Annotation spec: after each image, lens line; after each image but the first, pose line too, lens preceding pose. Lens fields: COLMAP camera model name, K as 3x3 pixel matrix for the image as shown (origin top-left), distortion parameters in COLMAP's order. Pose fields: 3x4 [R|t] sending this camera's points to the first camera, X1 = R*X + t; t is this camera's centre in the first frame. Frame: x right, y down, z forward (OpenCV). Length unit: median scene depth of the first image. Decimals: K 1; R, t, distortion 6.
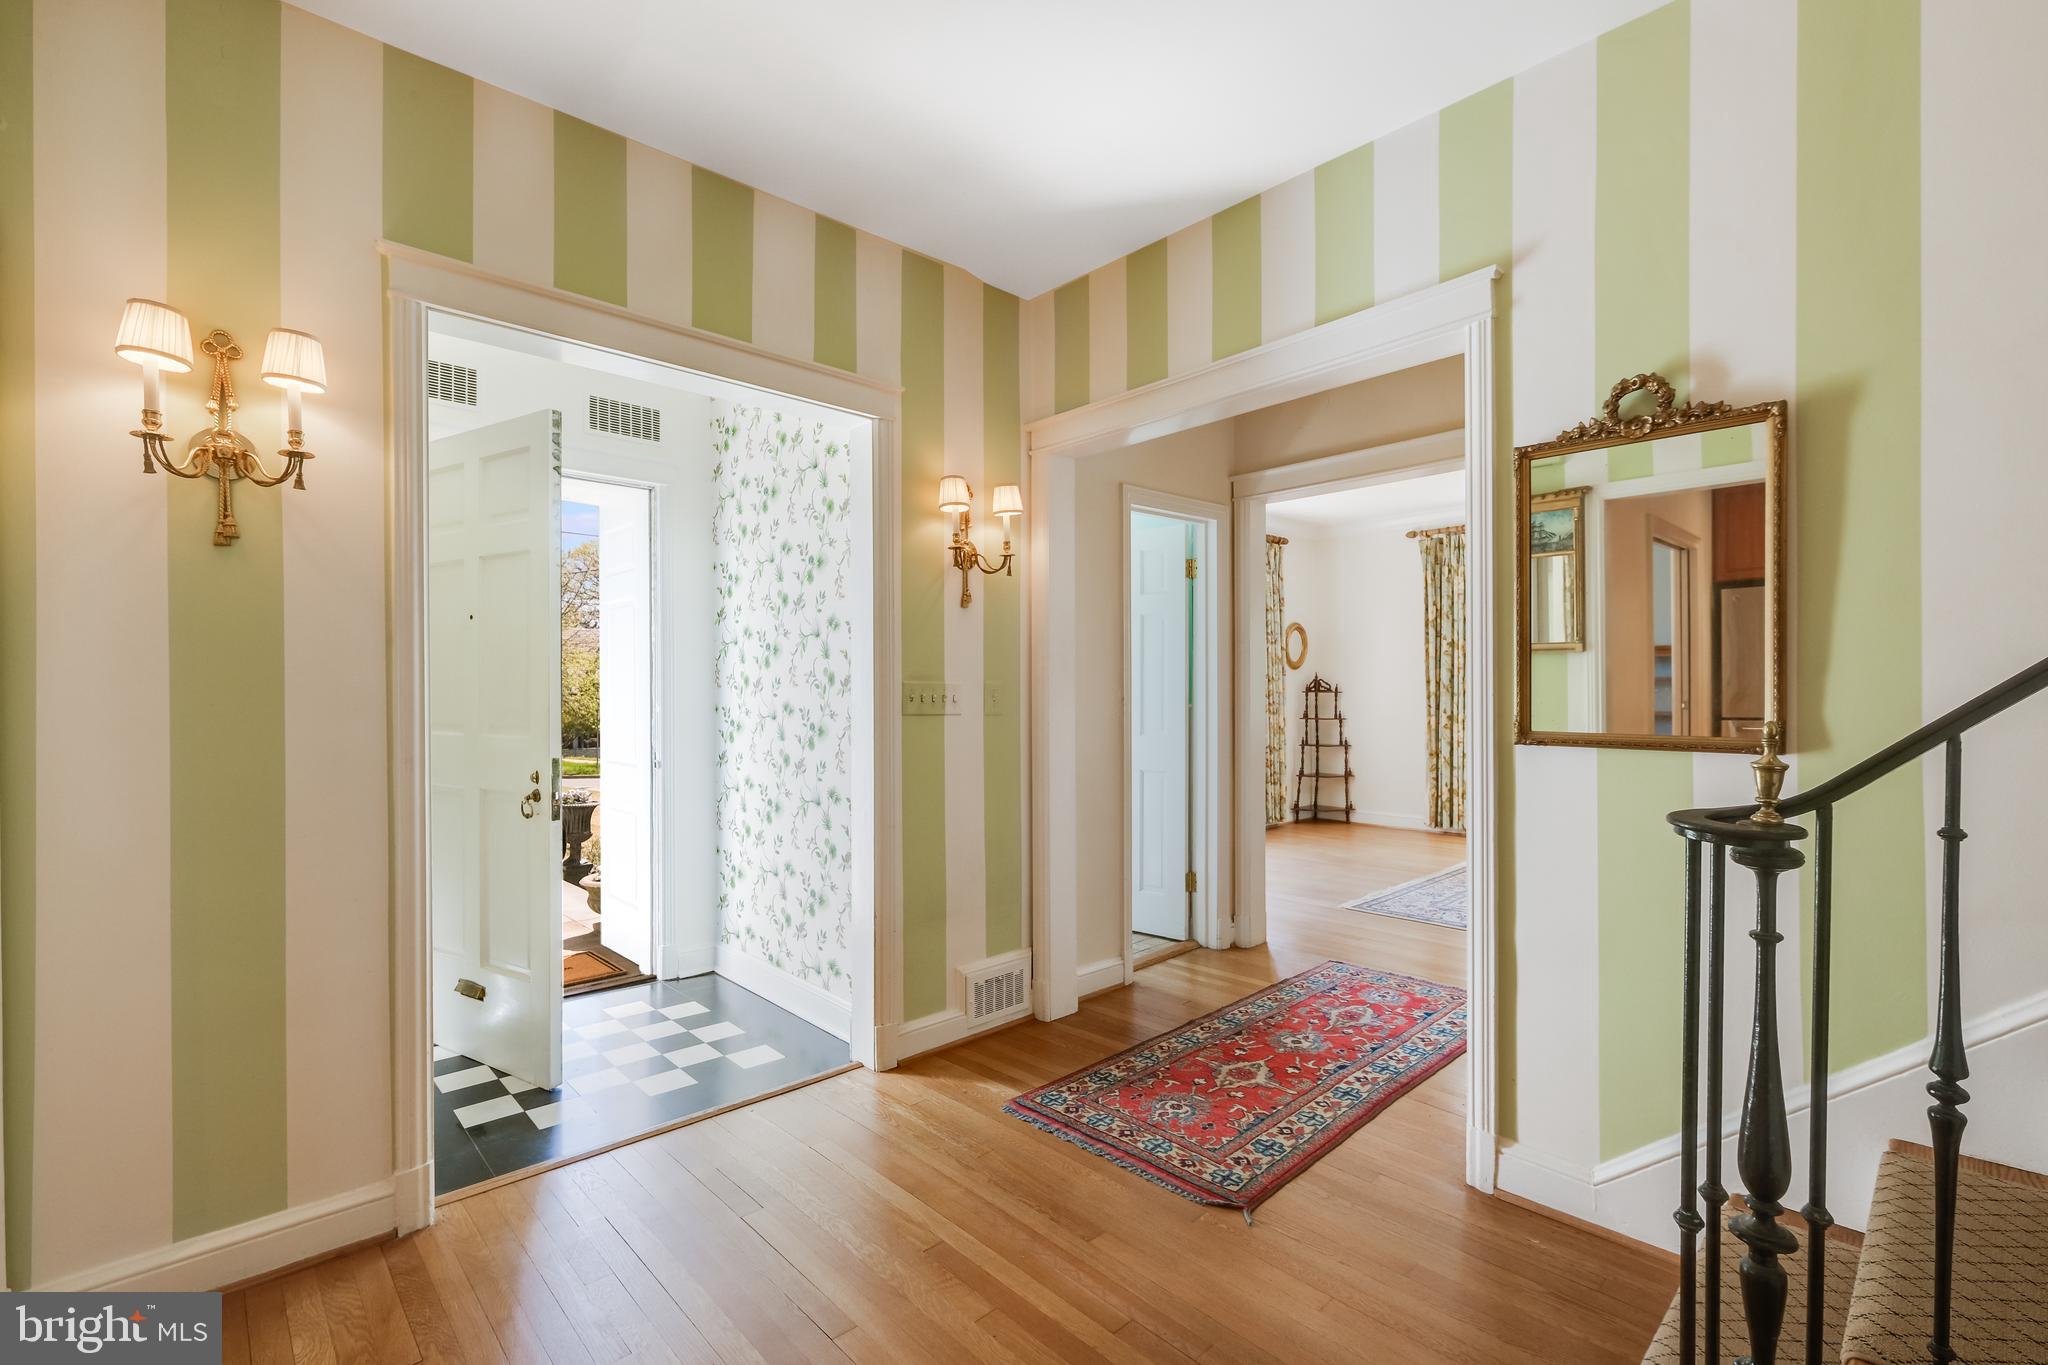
lens RADIAL K [[897.2, 0, 1027.5], [0, 897.2, 689.9], [0, 0, 1]] dist [-0.000780, -0.000015]
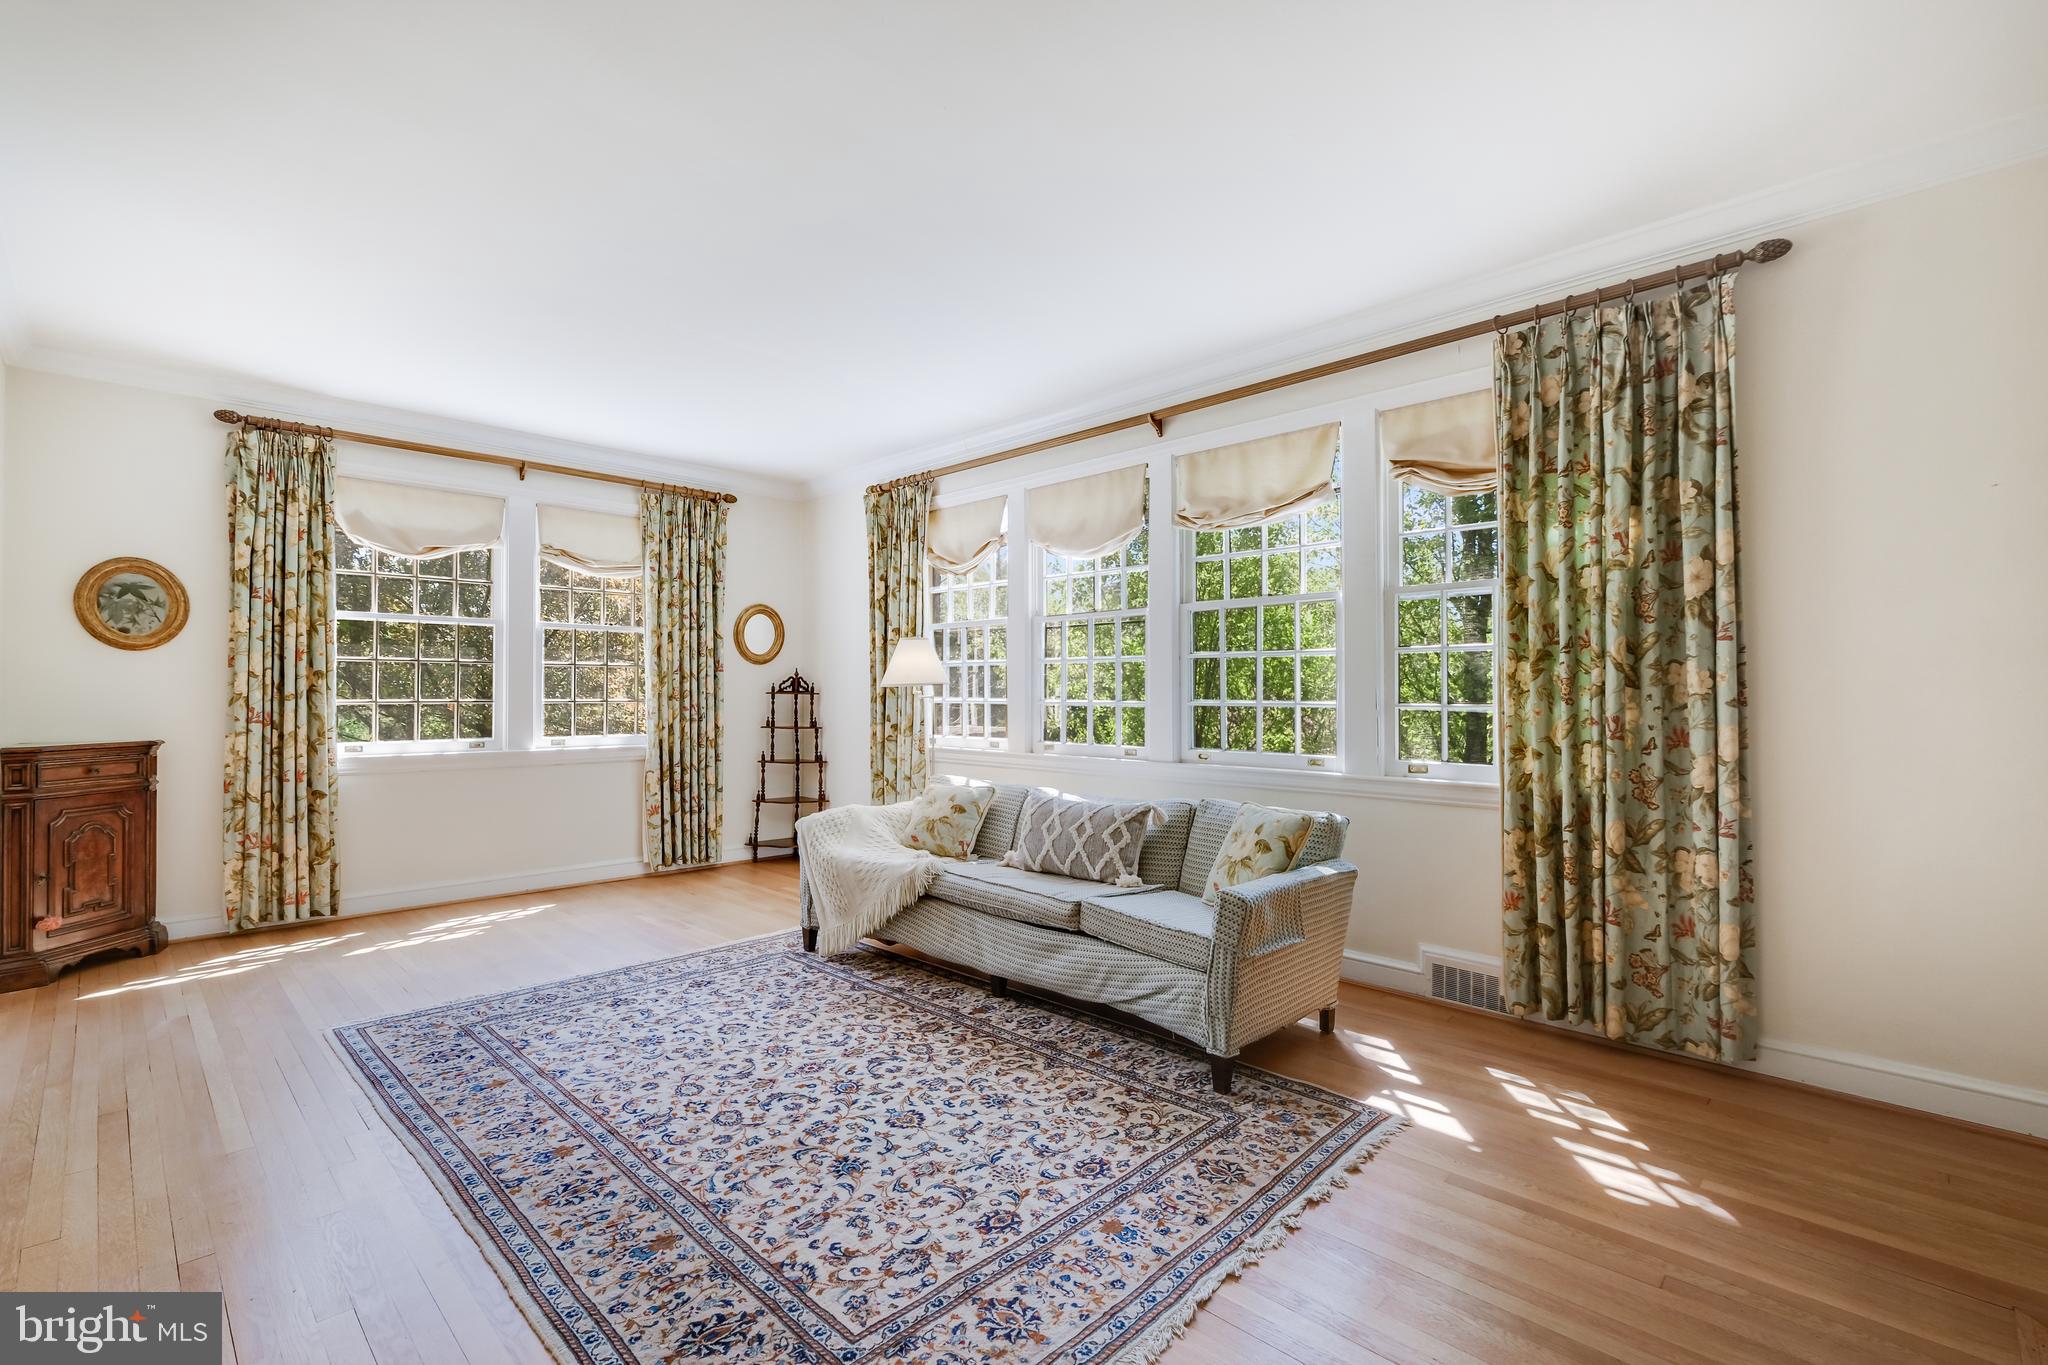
lens RADIAL K [[902.7, 0, 1043.4], [0, 902.7, 681.5], [0, 0, 1]] dist [-0.002560, -0.001226]
pose [[0.998413, 0.004092, 0.056169, 0.546365], [-0.003318, 0.999898, -0.013867, 0.002347], [-0.056220, 0.013659, 0.998325, 0.222028]]
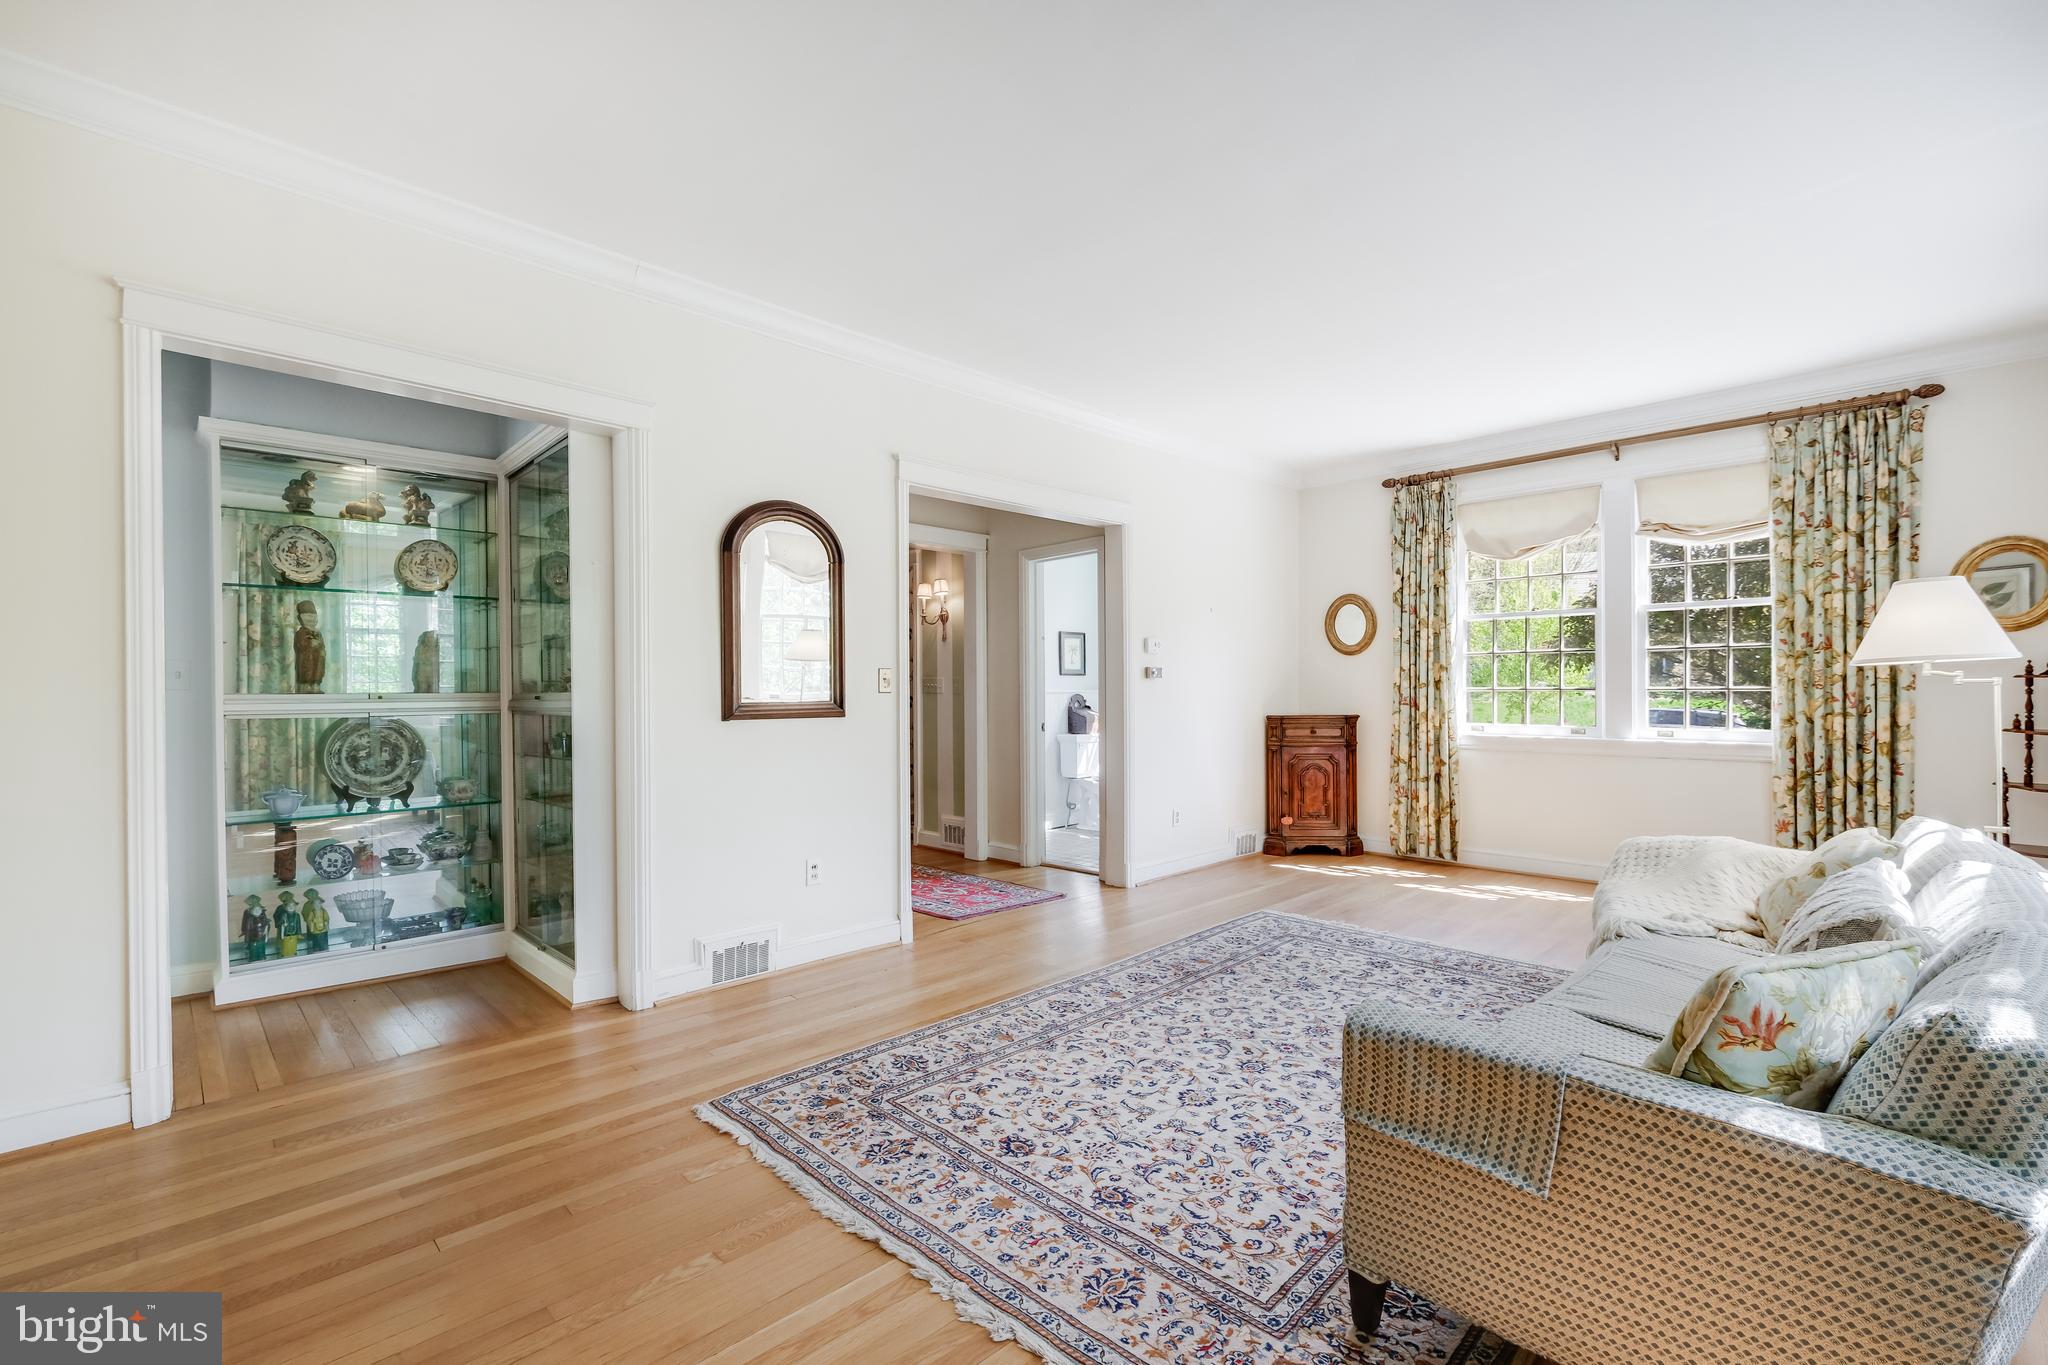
lens RADIAL K [[902.7, 0, 1041.5], [0, 902.7, 688.8], [0, 0, 1]] dist [-0.002560, -0.001226]
pose [[0.031115, 0.002268, -0.999513, 0.851781], [0.006747, 0.999974, 0.002479, 0.004723], [0.999493, -0.006821, 0.031099, 0.492243]]
